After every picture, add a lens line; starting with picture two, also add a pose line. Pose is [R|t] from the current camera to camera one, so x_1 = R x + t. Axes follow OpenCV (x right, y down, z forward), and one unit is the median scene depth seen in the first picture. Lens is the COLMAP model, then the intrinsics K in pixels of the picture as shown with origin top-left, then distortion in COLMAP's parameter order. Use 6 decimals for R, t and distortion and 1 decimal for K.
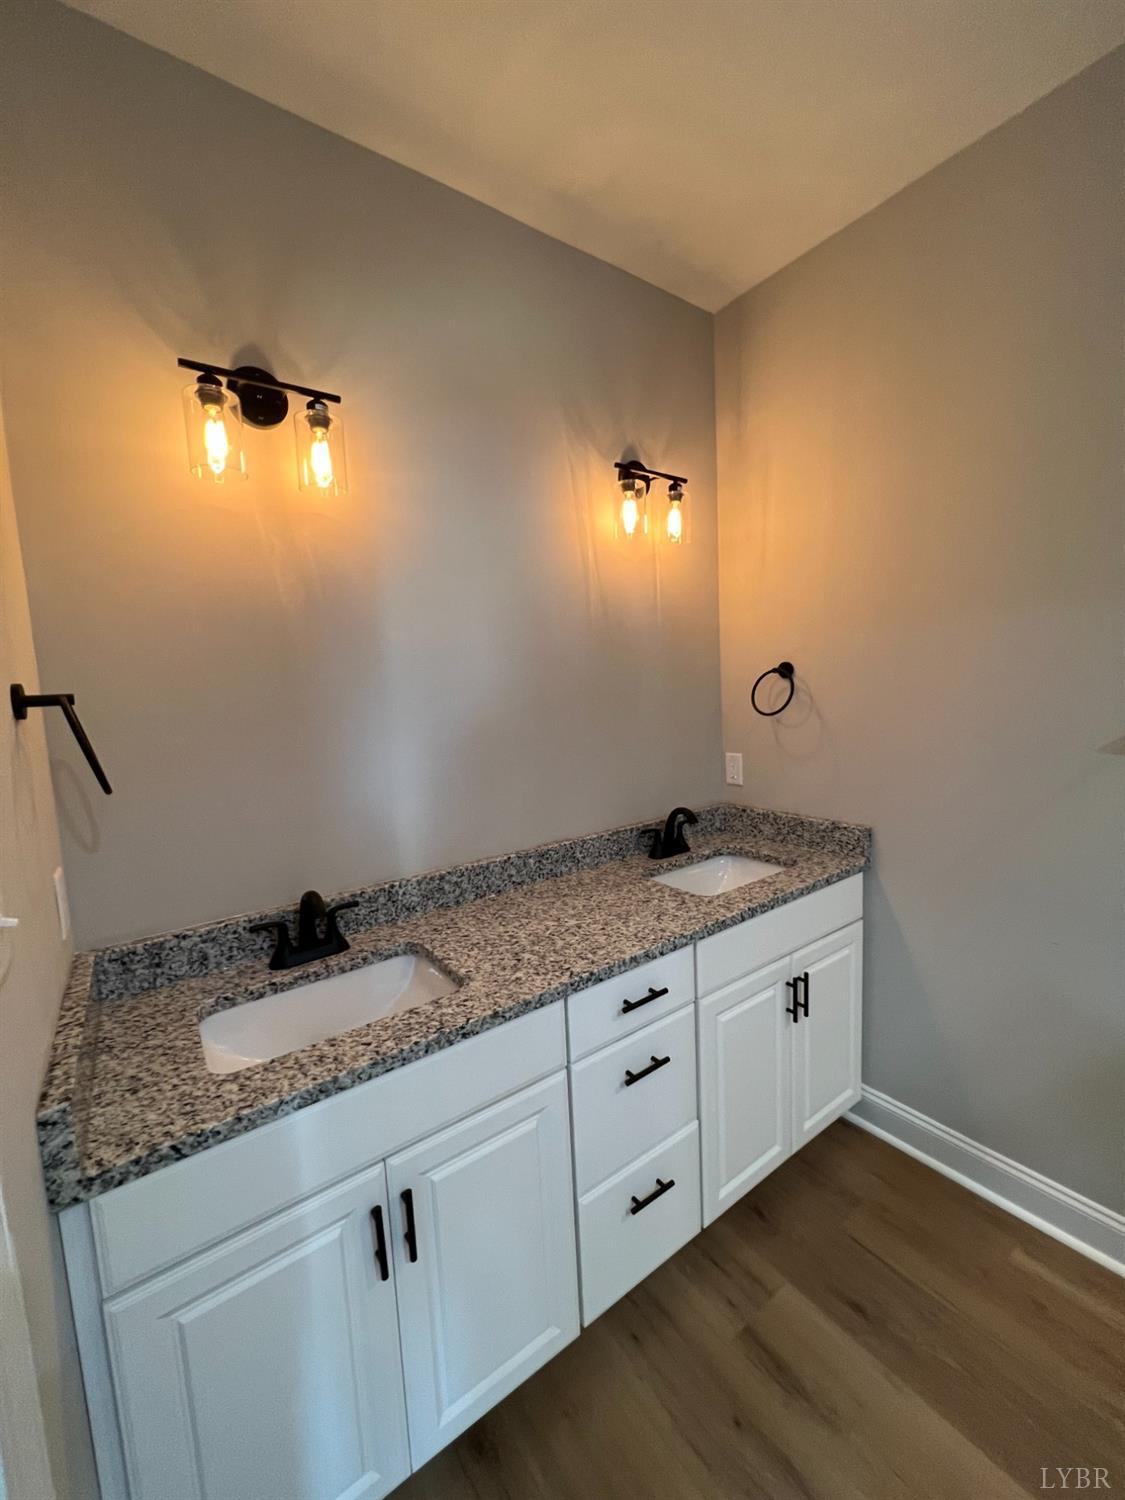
lens RADIAL K [[600.3, 0, 566.0], [0, 600.3, 751.1], [0, 0, 1]] dist [-0.004335, 0.002004]
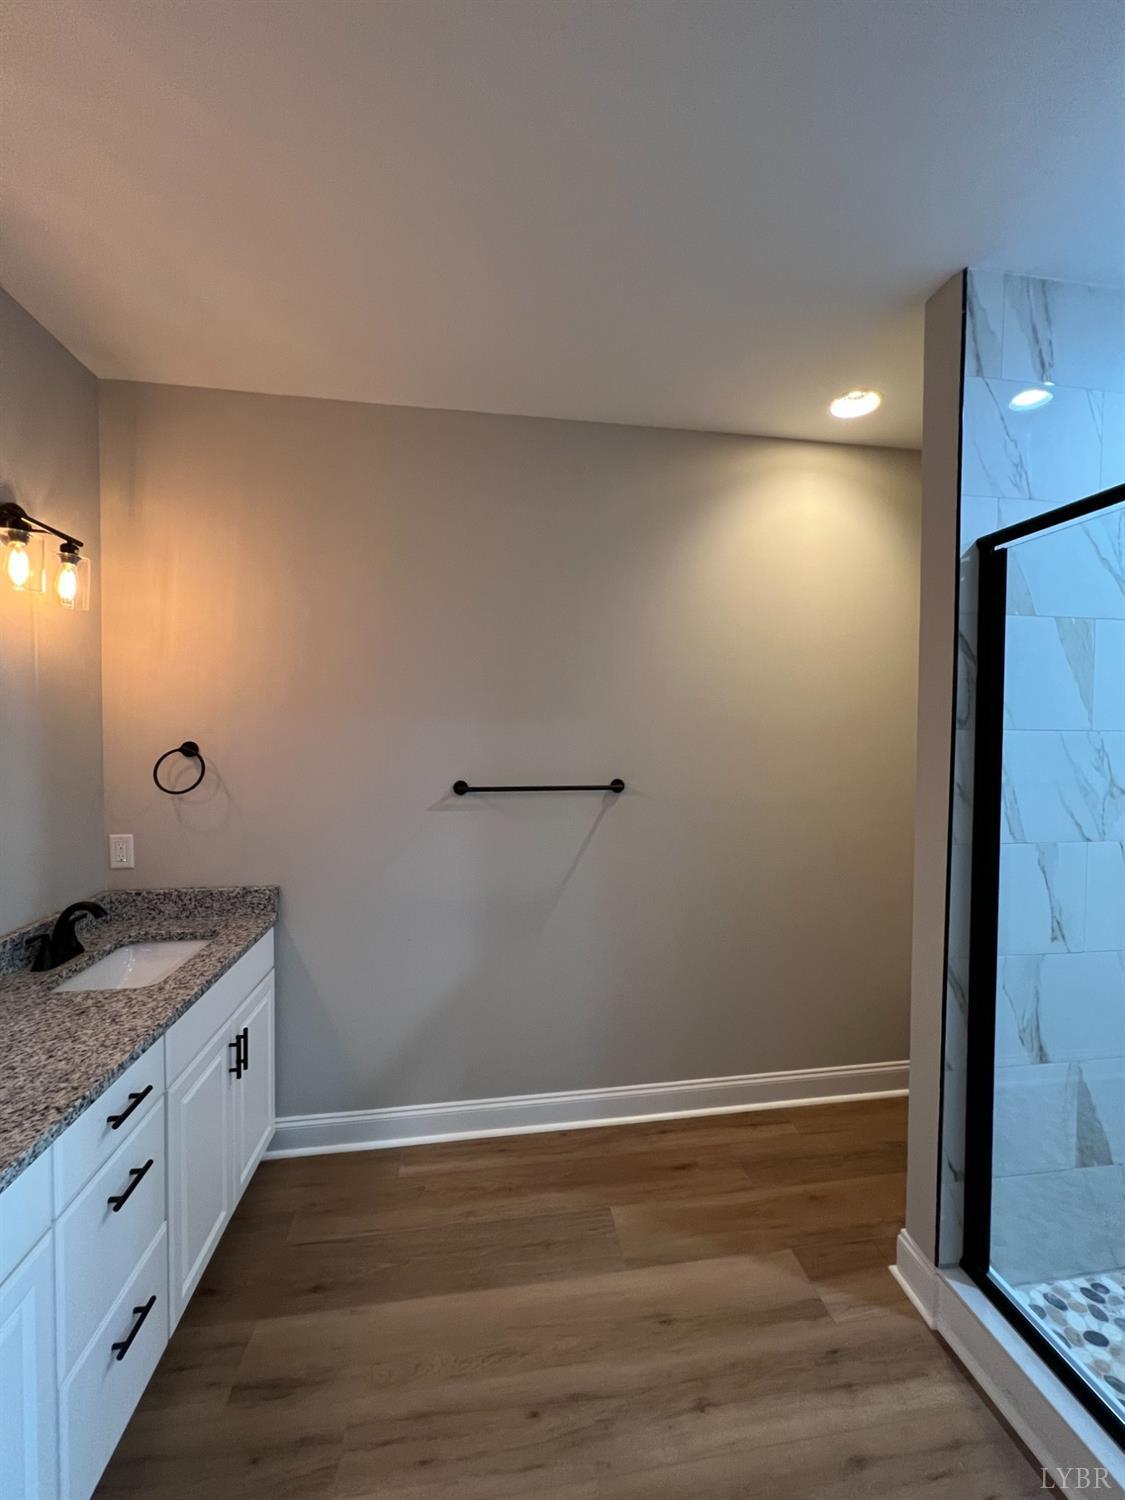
lens RADIAL K [[600.3, 0, 569.3], [0, 600.3, 752.4], [0, 0, 1]] dist [-0.004335, 0.002004]
pose [[0.454179, 0.019924, 0.890688, -0.290811], [0.067817, 0.996076, -0.056863, -0.028821], [-0.888325, 0.086230, 0.451046, -0.061687]]
